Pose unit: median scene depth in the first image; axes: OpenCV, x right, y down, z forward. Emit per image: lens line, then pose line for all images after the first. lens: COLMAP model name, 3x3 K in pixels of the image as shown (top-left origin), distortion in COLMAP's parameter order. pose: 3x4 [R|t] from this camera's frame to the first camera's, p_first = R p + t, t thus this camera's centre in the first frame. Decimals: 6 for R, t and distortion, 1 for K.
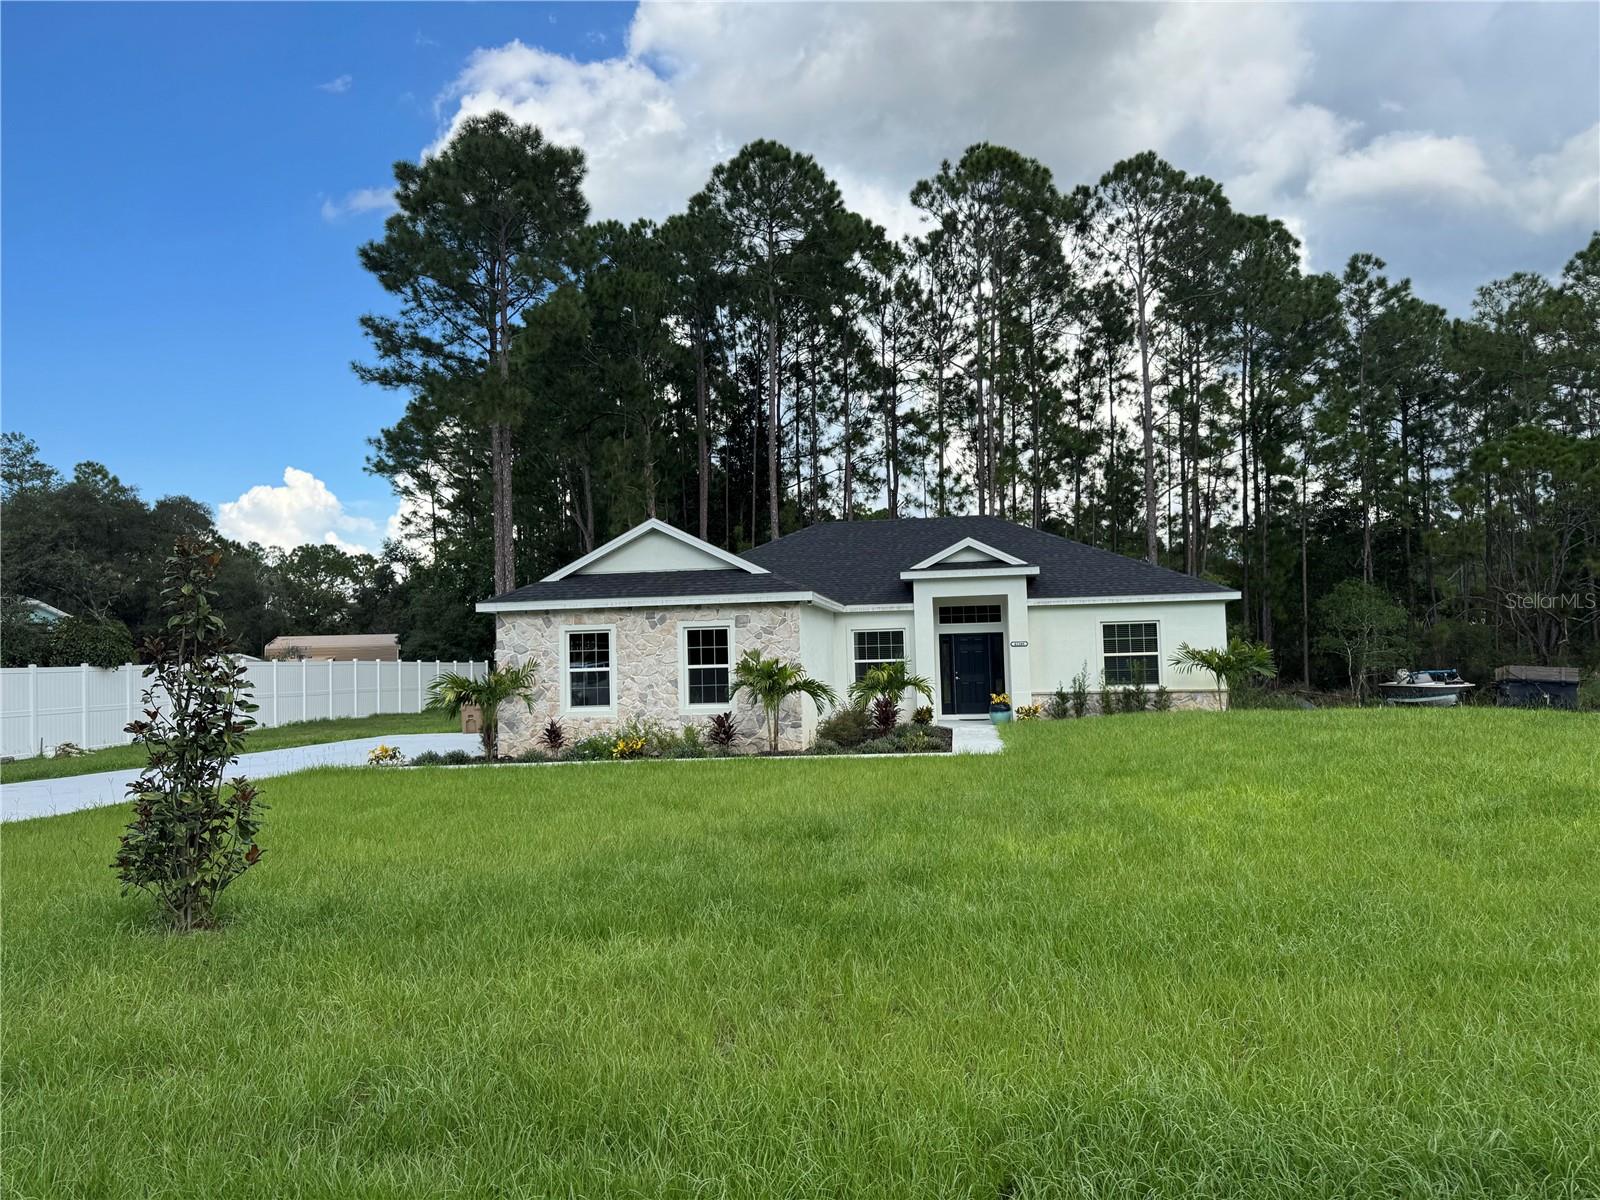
lens RADIAL K [[1140.9, 0, 800.1], [0, 1140.9, 603.8], [0, 0, 1]] dist [0.039804, -0.054965]
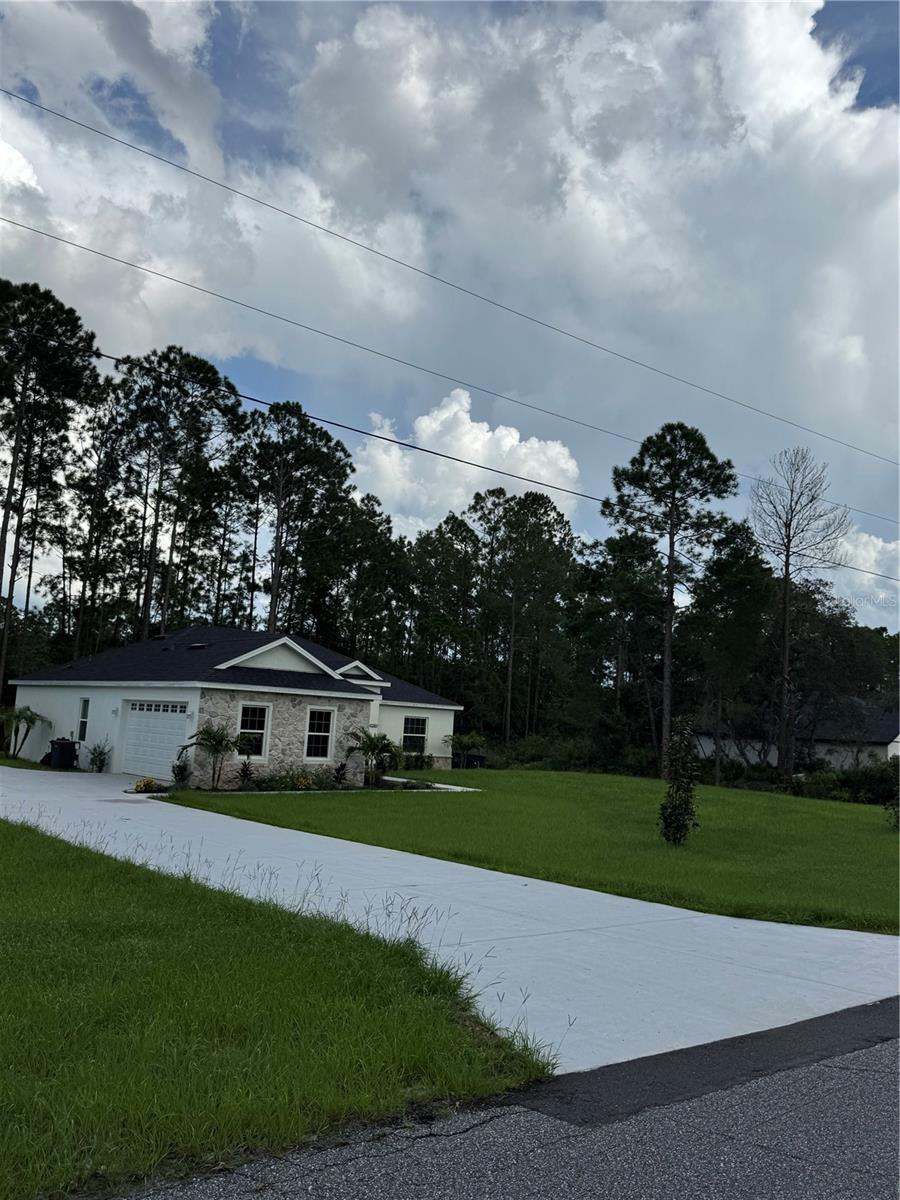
lens RADIAL K [[944.8, 0, 449.5], [0, 944.8, 599.8], [0, 0, 1]] dist [0.000802, -0.000254]
pose [[0.652386, 0.161136, 0.740559, -0.975267], [-0.107525, 0.986931, -0.120021, 0.007445], [-0.750220, -0.001329, 0.661187, -0.033195]]
